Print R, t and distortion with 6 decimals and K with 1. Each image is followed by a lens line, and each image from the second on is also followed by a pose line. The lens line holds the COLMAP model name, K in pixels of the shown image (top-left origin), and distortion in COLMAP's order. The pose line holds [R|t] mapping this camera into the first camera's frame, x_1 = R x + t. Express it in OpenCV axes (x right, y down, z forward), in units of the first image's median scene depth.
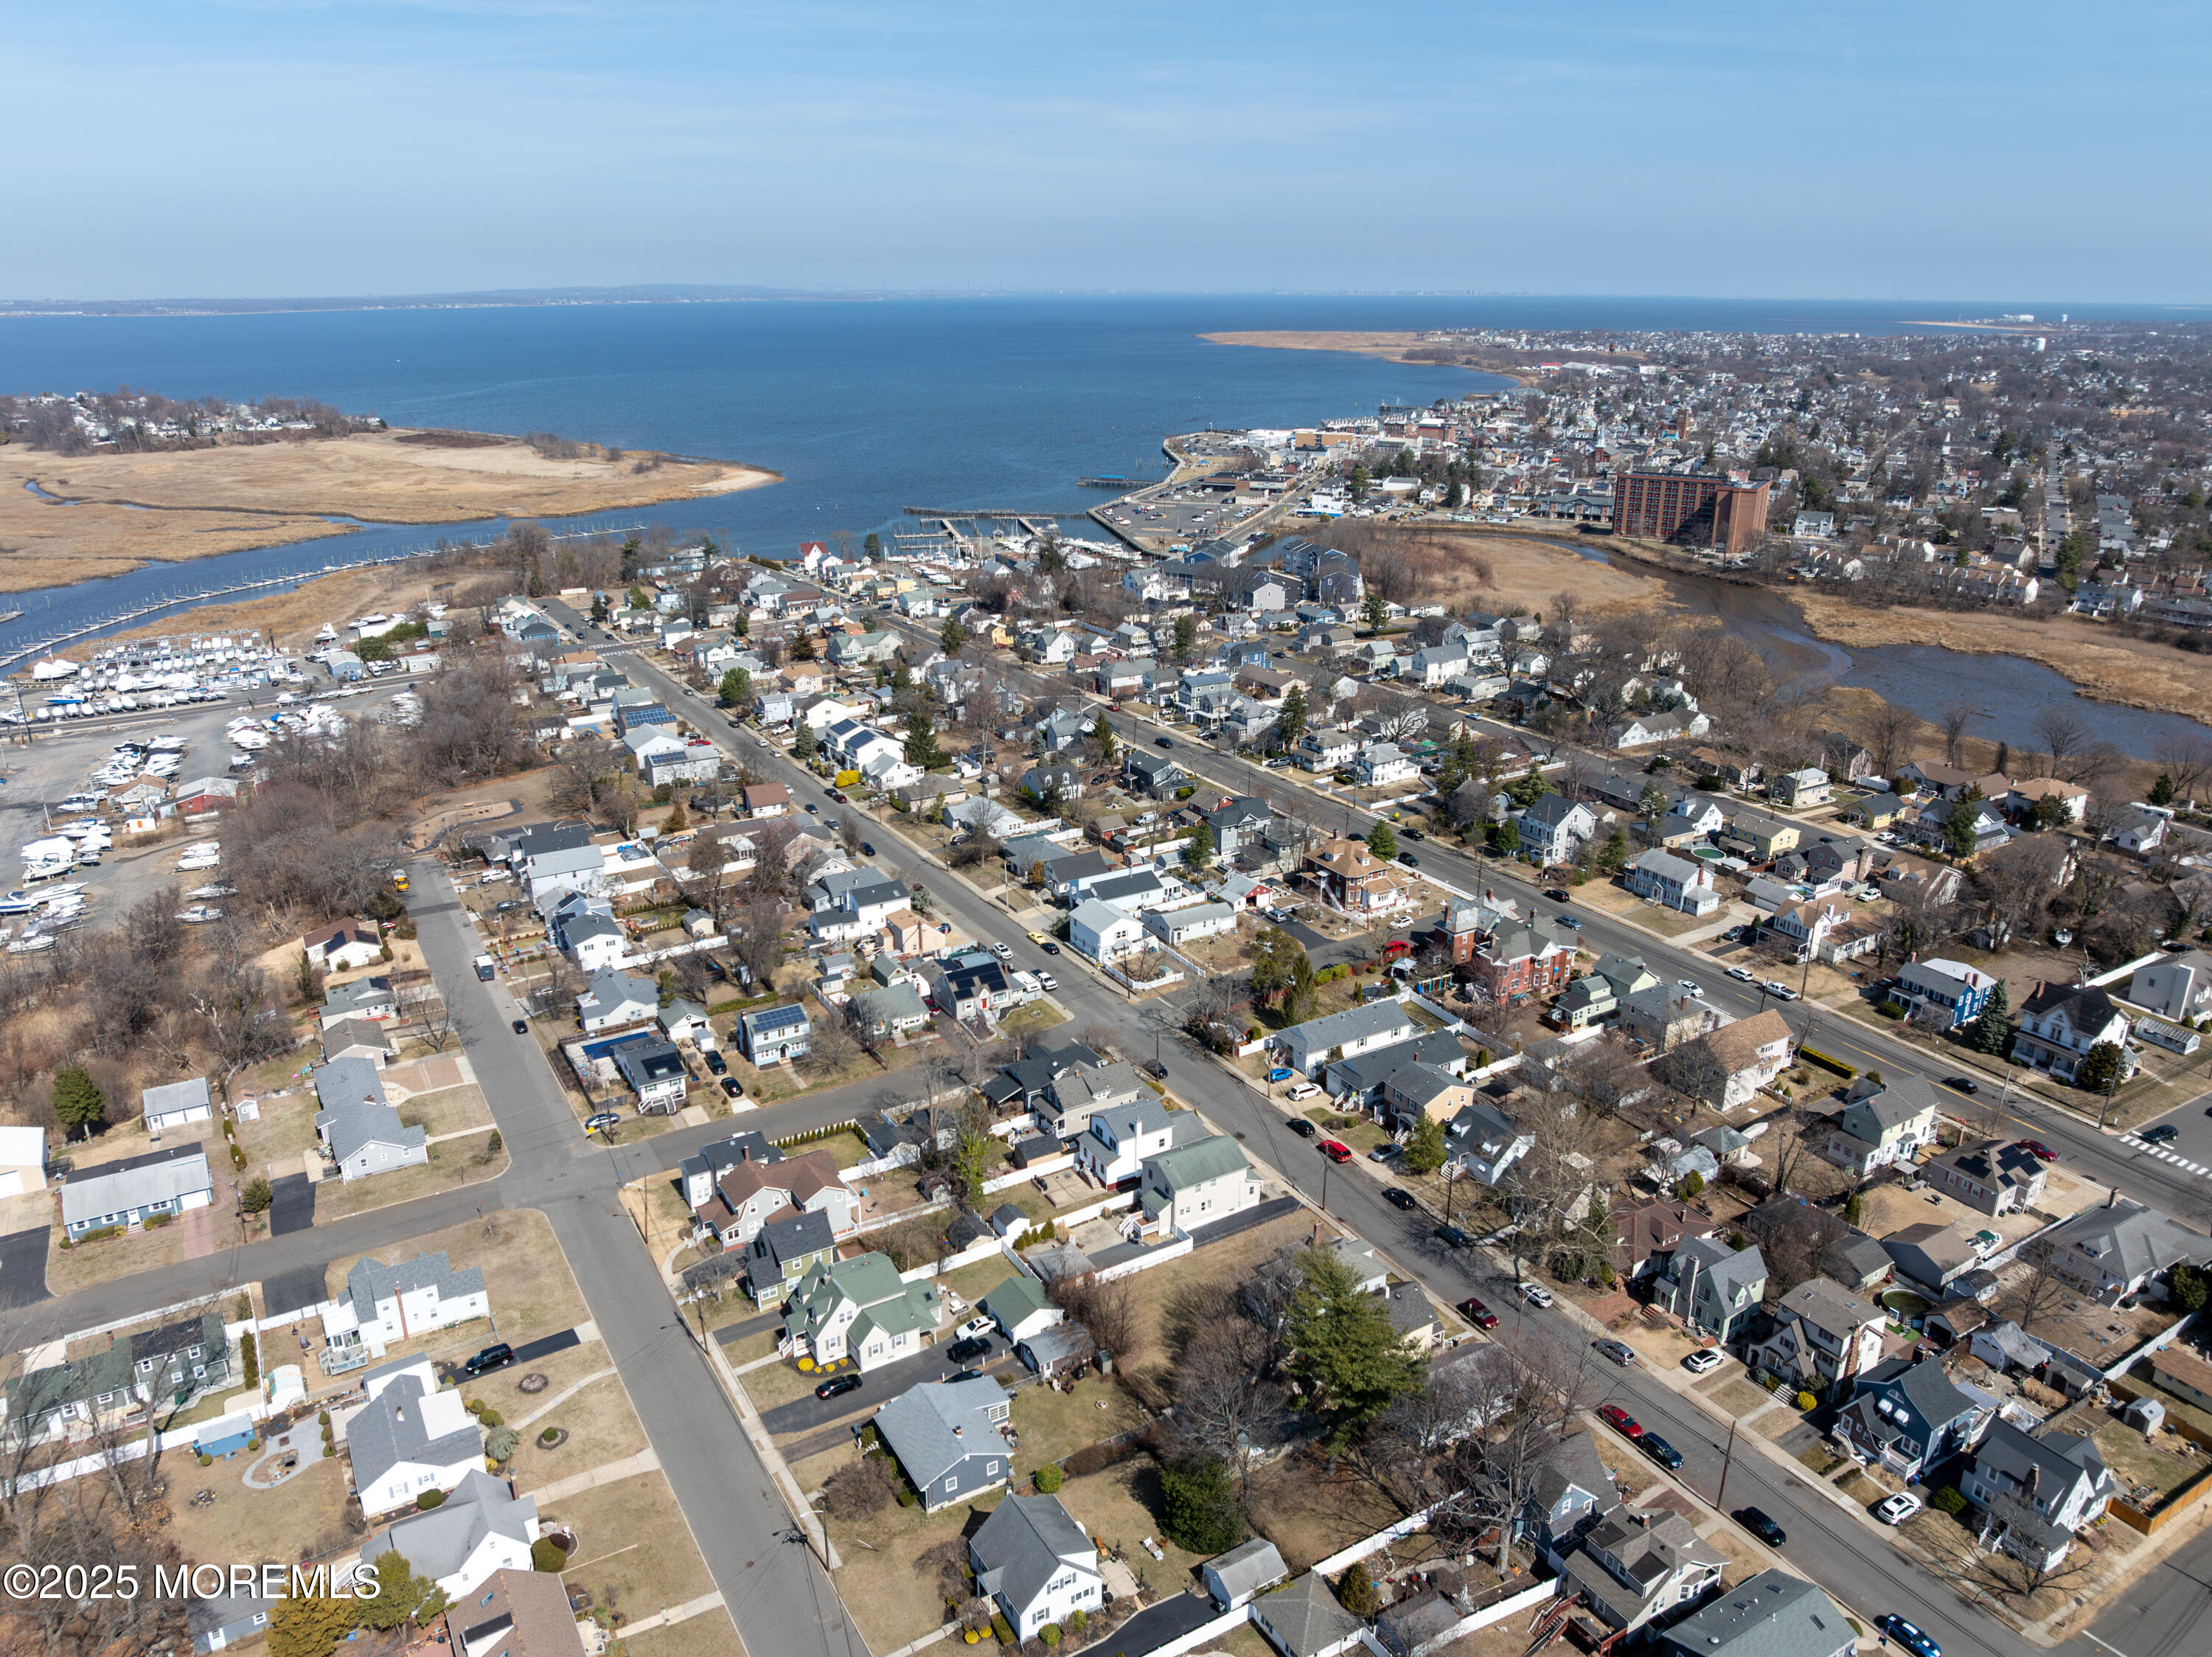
lens RADIAL K [[1548.9, 0, 1105.5], [0, 1548.9, 829.2], [0, 0, 1]] dist [-0.039231, 0.006062]
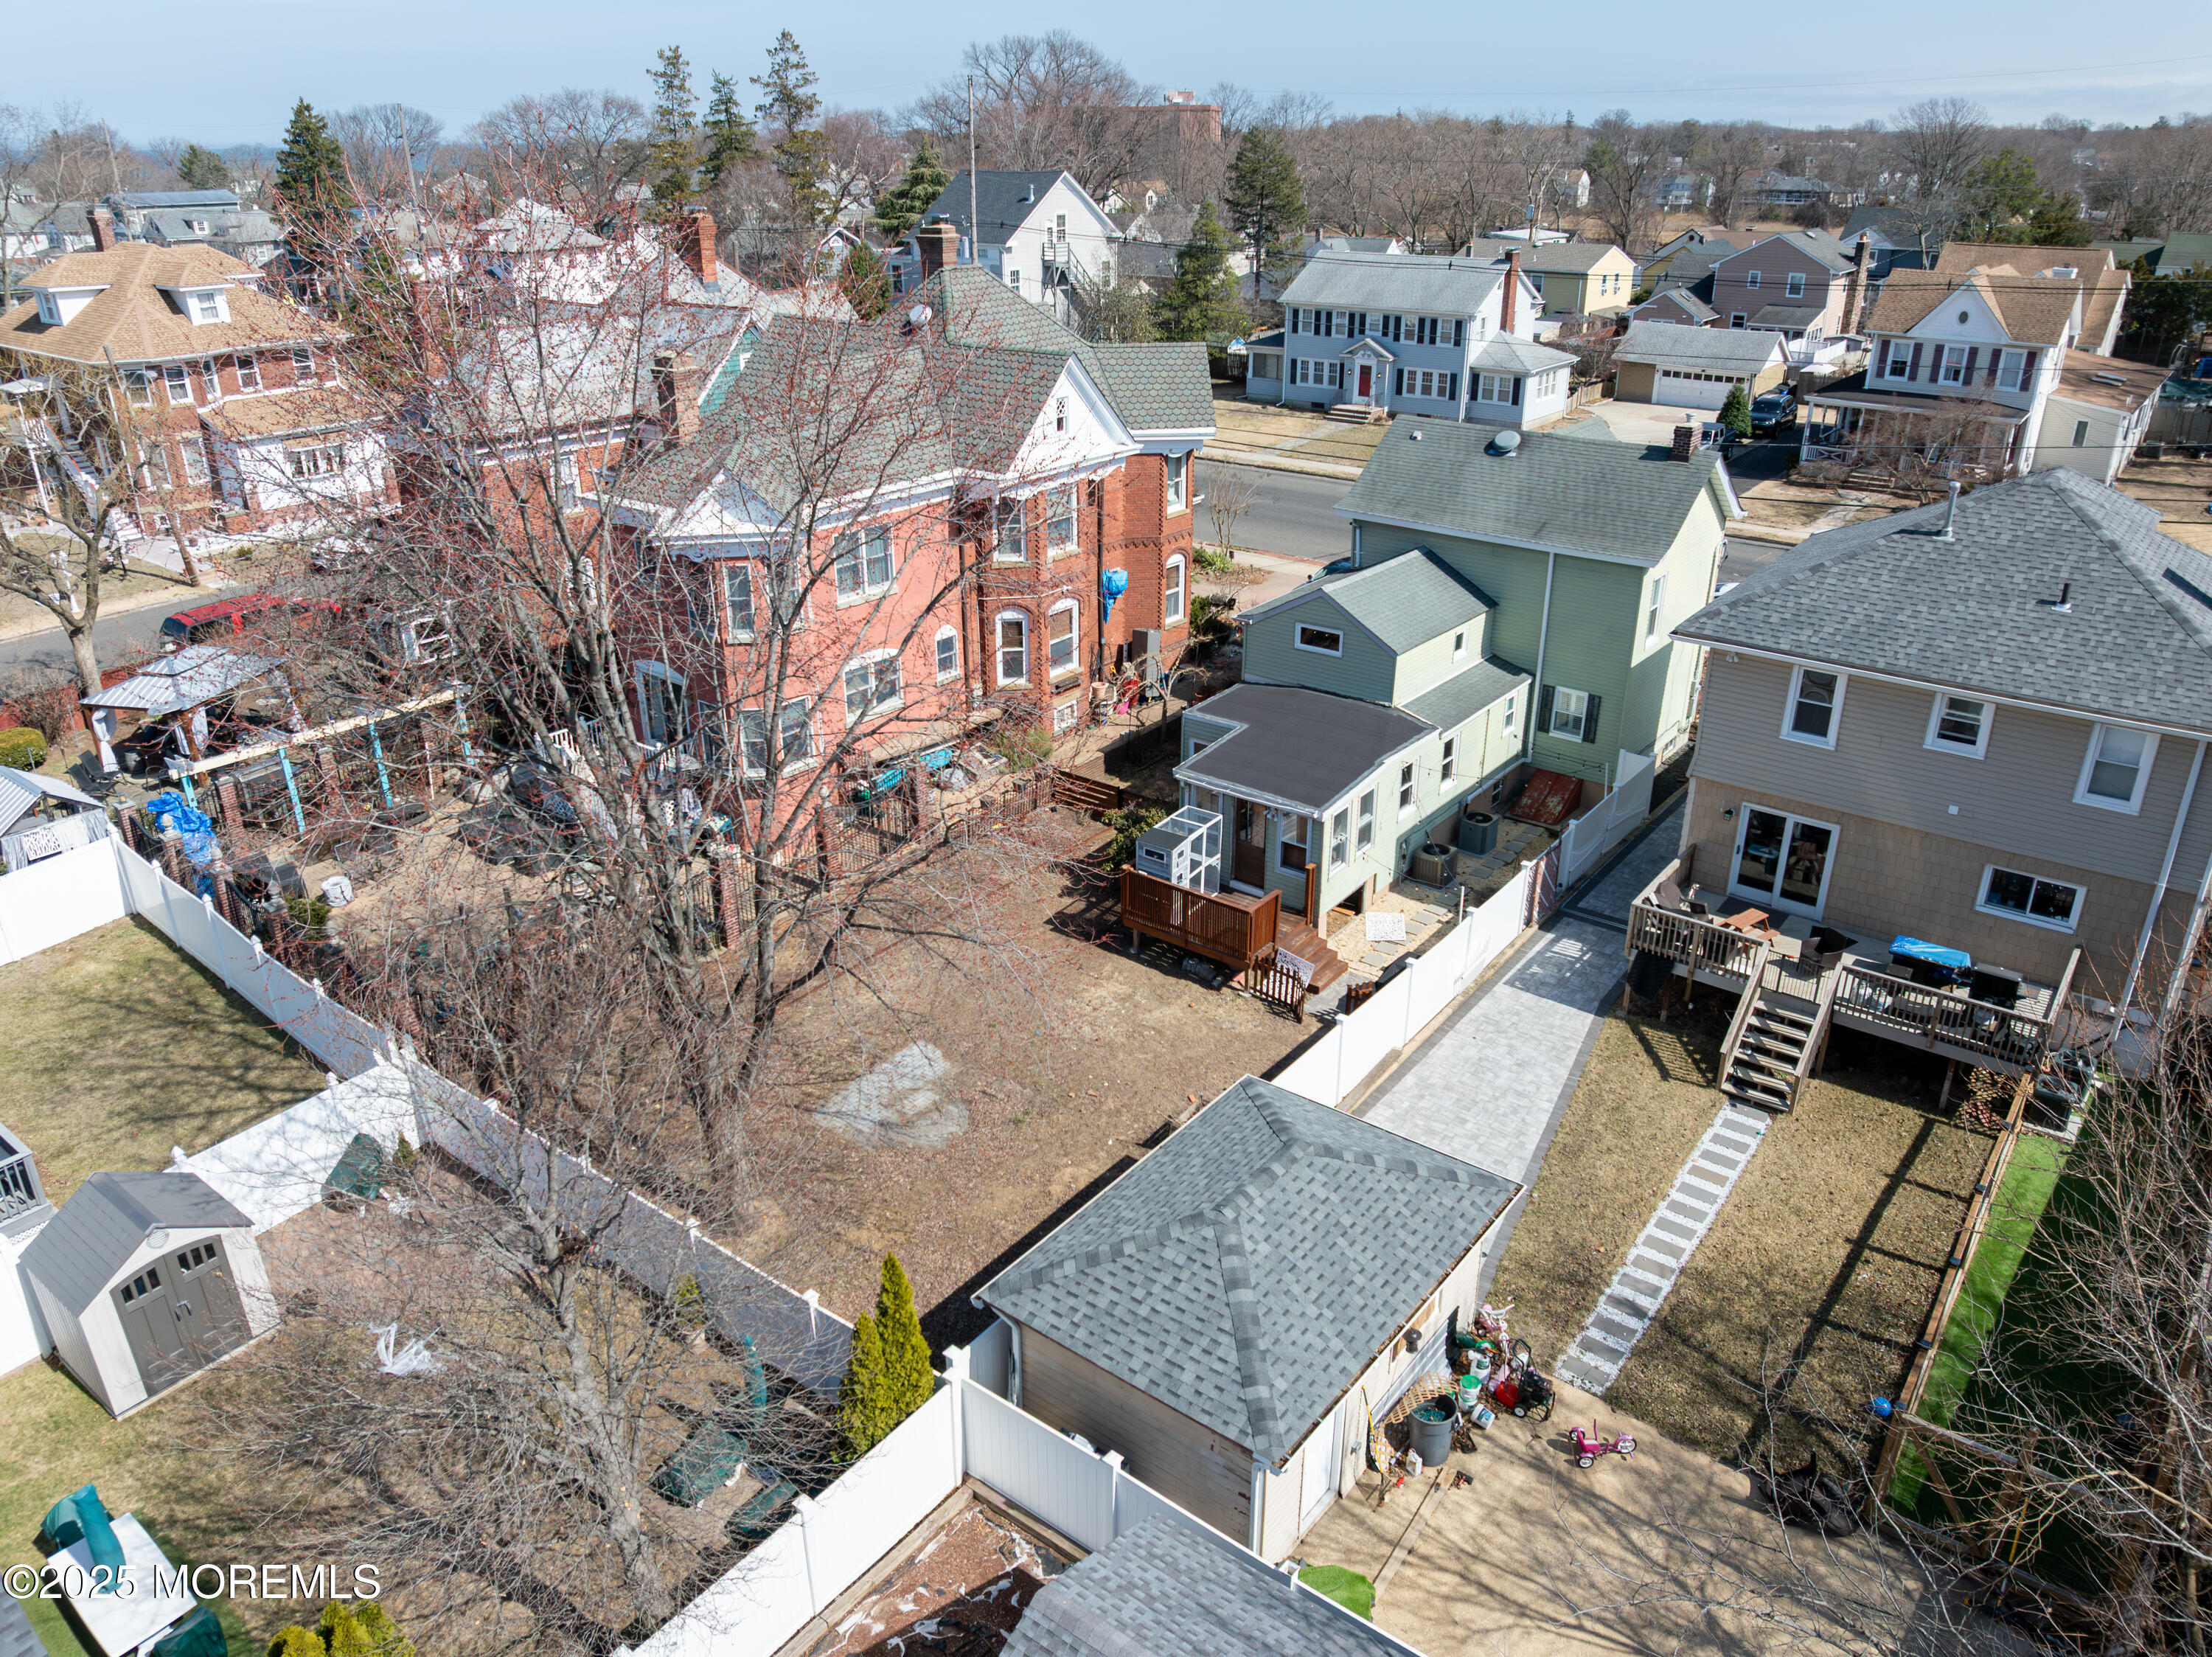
lens RADIAL K [[1548.9, 0, 1103.9], [0, 1548.9, 827.7], [0, 0, 1]] dist [-0.039231, 0.006062]
pose [[0.932709, -0.149523, 0.328171, 0.236651], [0.121154, 0.987025, 0.105377, 0.101124], [-0.339670, -0.058527, 0.938722, 0.857883]]
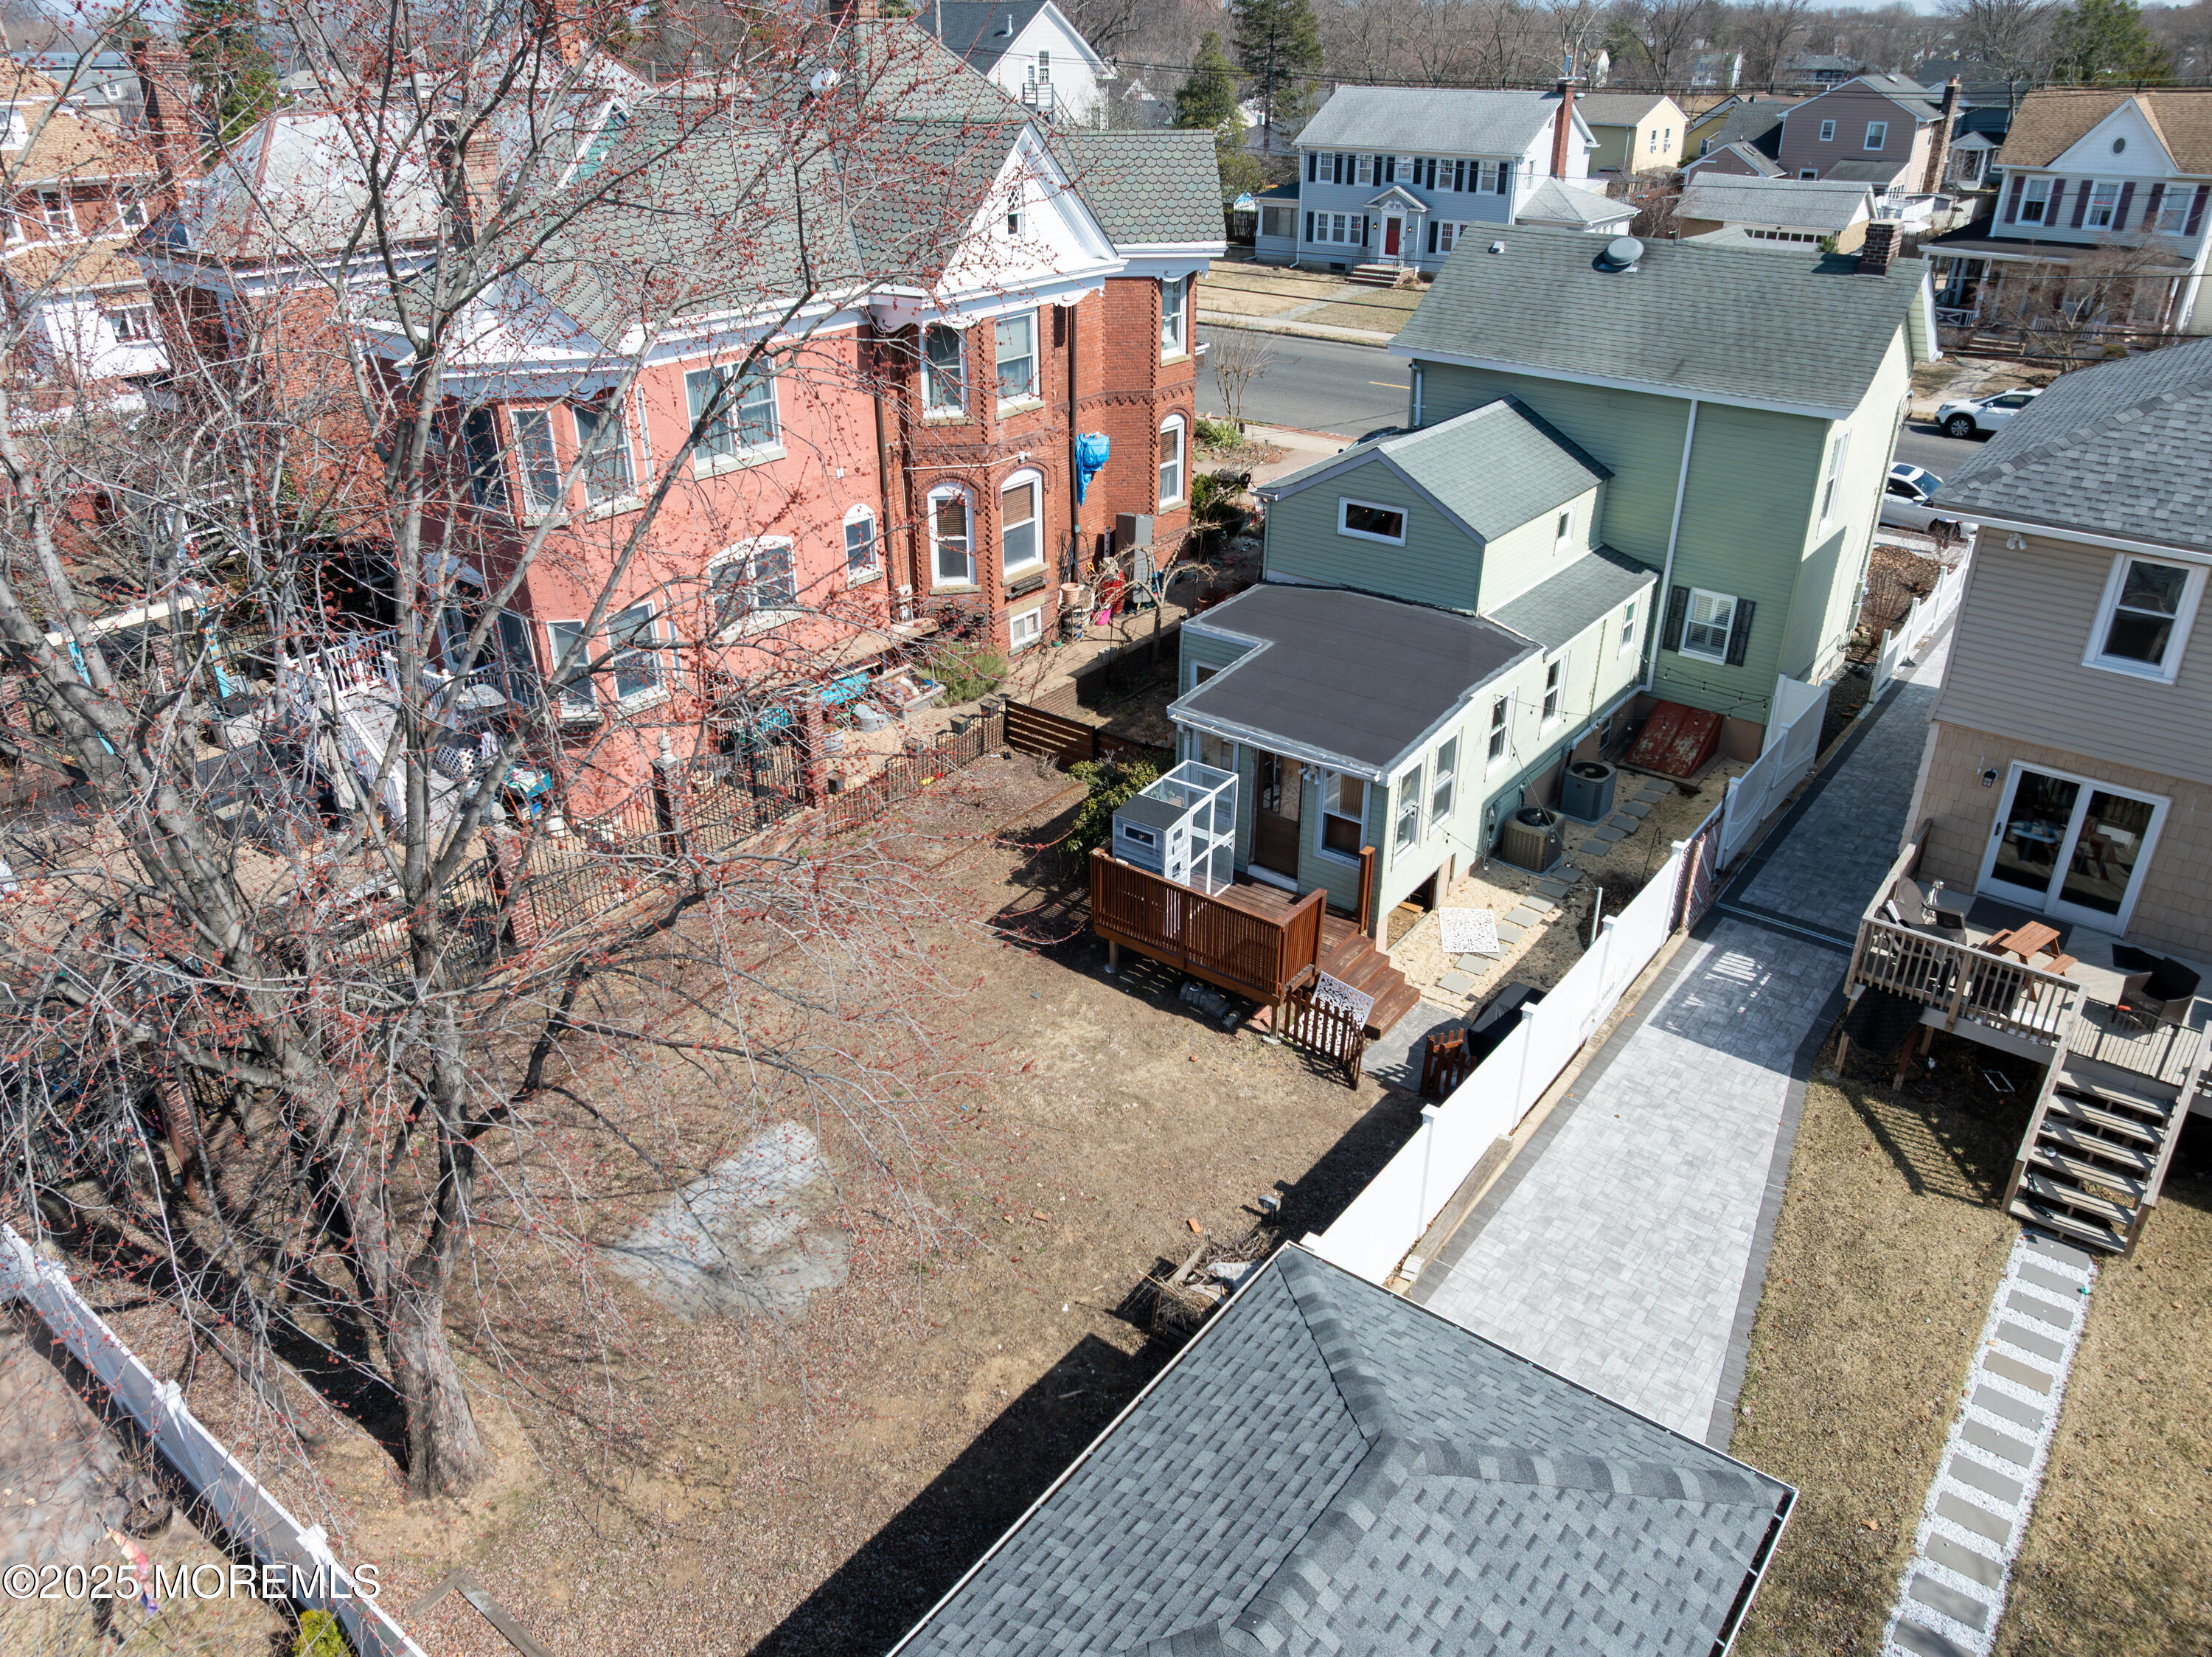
lens RADIAL K [[1548.9, 0, 1106.3], [0, 1548.9, 826.1], [0, 0, 1]] dist [-0.039231, 0.006062]
pose [[0.931873, -0.169443, 0.320782, 0.252080], [0.121920, 0.979067, 0.162983, 0.102351], [-0.341683, -0.112770, 0.933025, 0.894582]]
